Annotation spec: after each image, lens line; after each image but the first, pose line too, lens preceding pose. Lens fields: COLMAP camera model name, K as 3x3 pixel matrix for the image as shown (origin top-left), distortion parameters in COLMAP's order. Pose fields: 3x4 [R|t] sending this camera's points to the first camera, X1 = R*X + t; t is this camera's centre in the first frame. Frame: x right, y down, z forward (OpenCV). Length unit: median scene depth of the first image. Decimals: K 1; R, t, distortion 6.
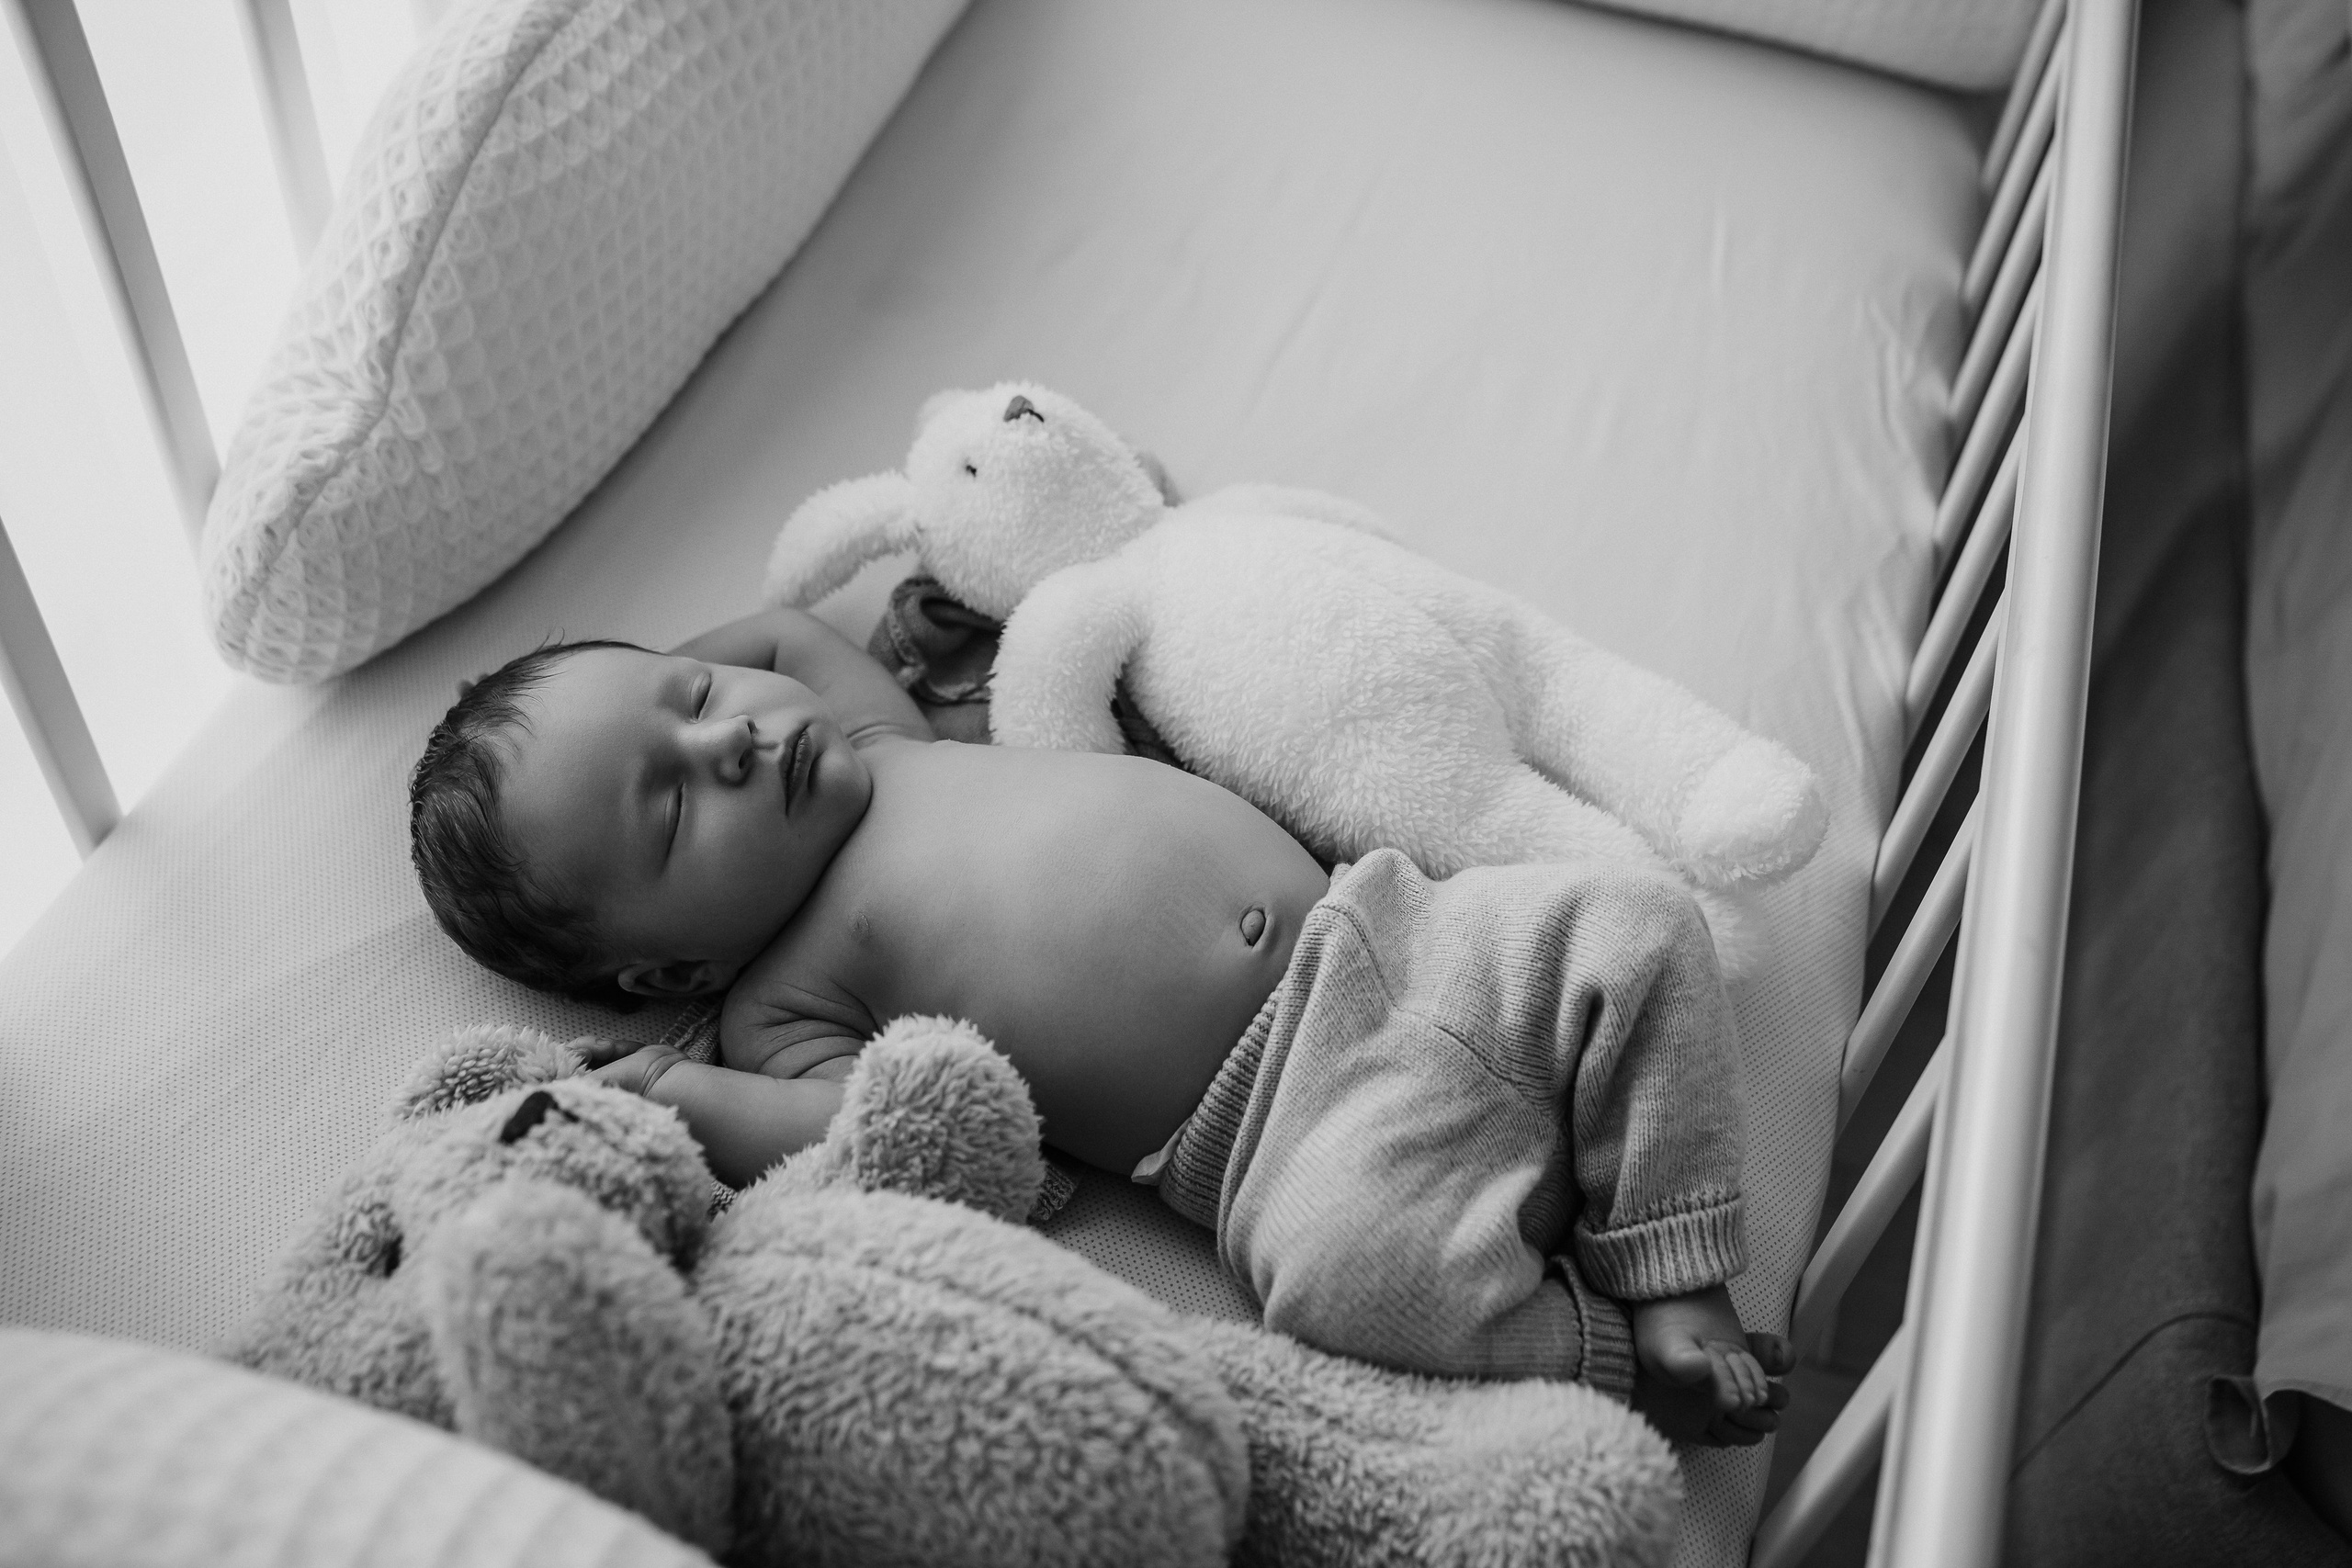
lens RADIAL K [[2436.8, 0, 1132.2], [0, 2436.8, 780.6], [0, 0, 1]] dist [-0.091526, 0.449178]
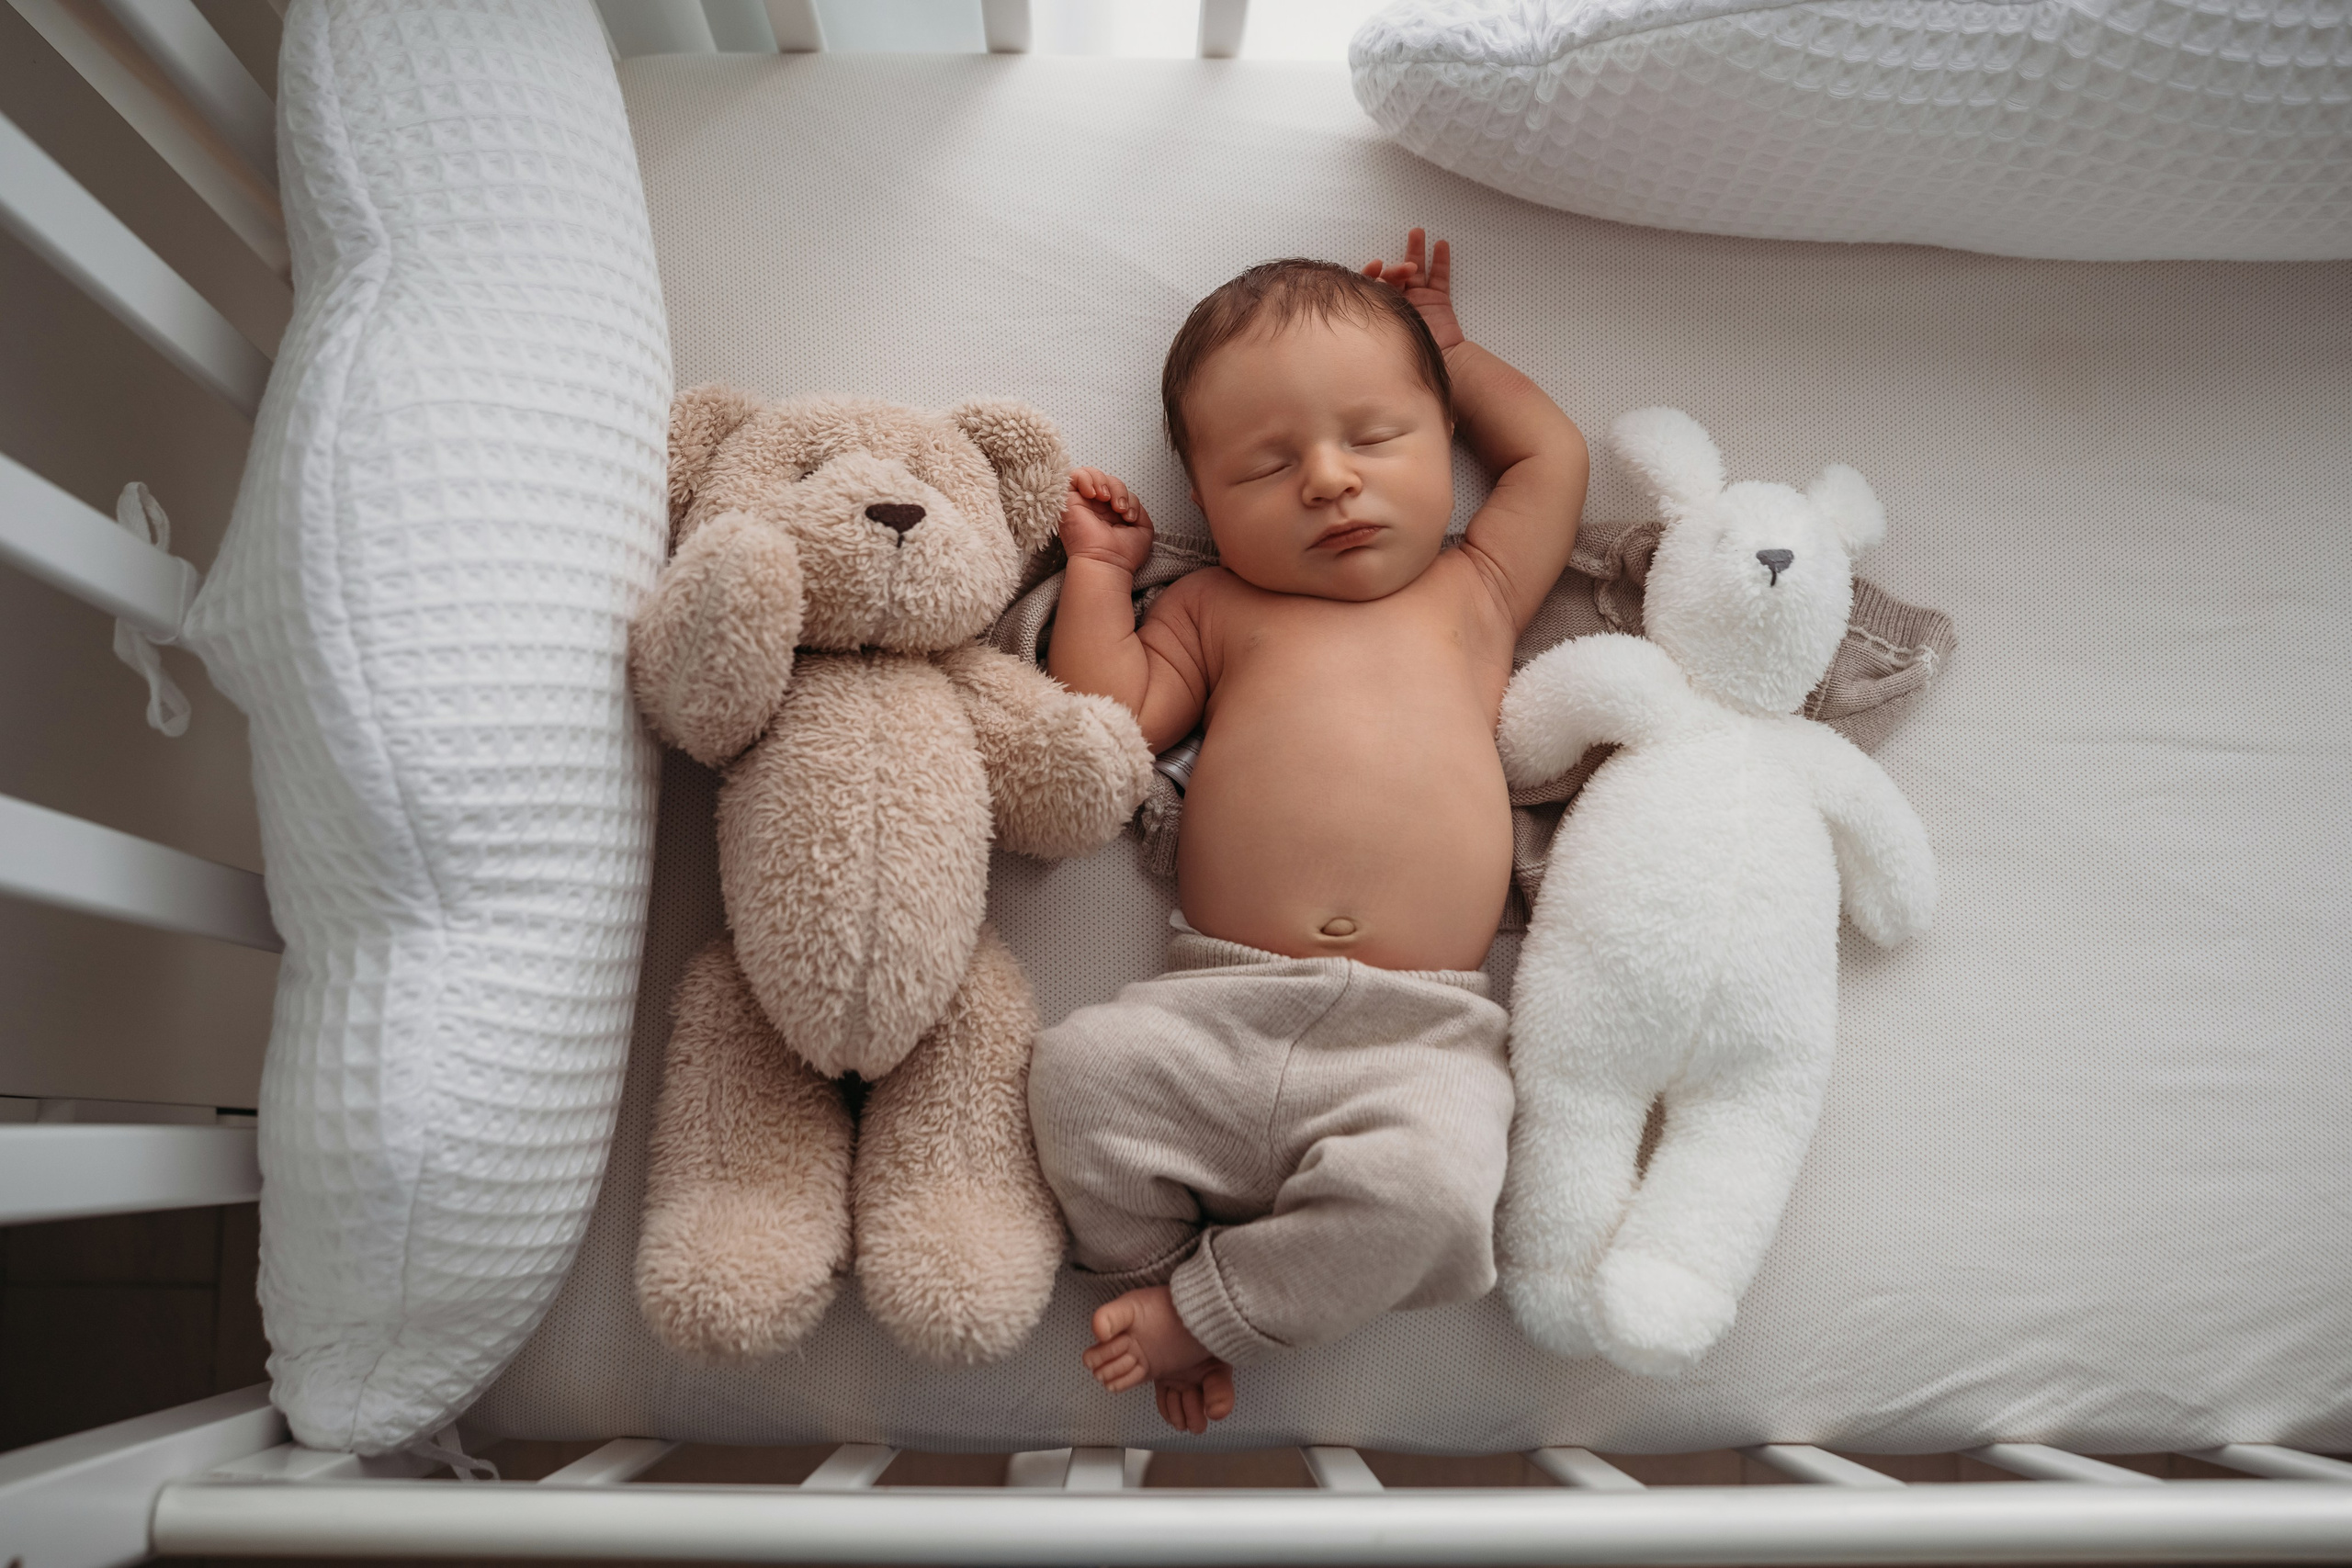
lens RADIAL K [[2436.8, 0, 1132.2], [0, 2436.8, 780.6], [0, 0, 1]] dist [-0.091526, 0.449178]
pose [[0.320808, 0.923236, -0.211465, 0.235039], [-0.706397, 0.381953, 0.595916, -0.725920], [0.630940, -0.041797, 0.774705, -0.031048]]
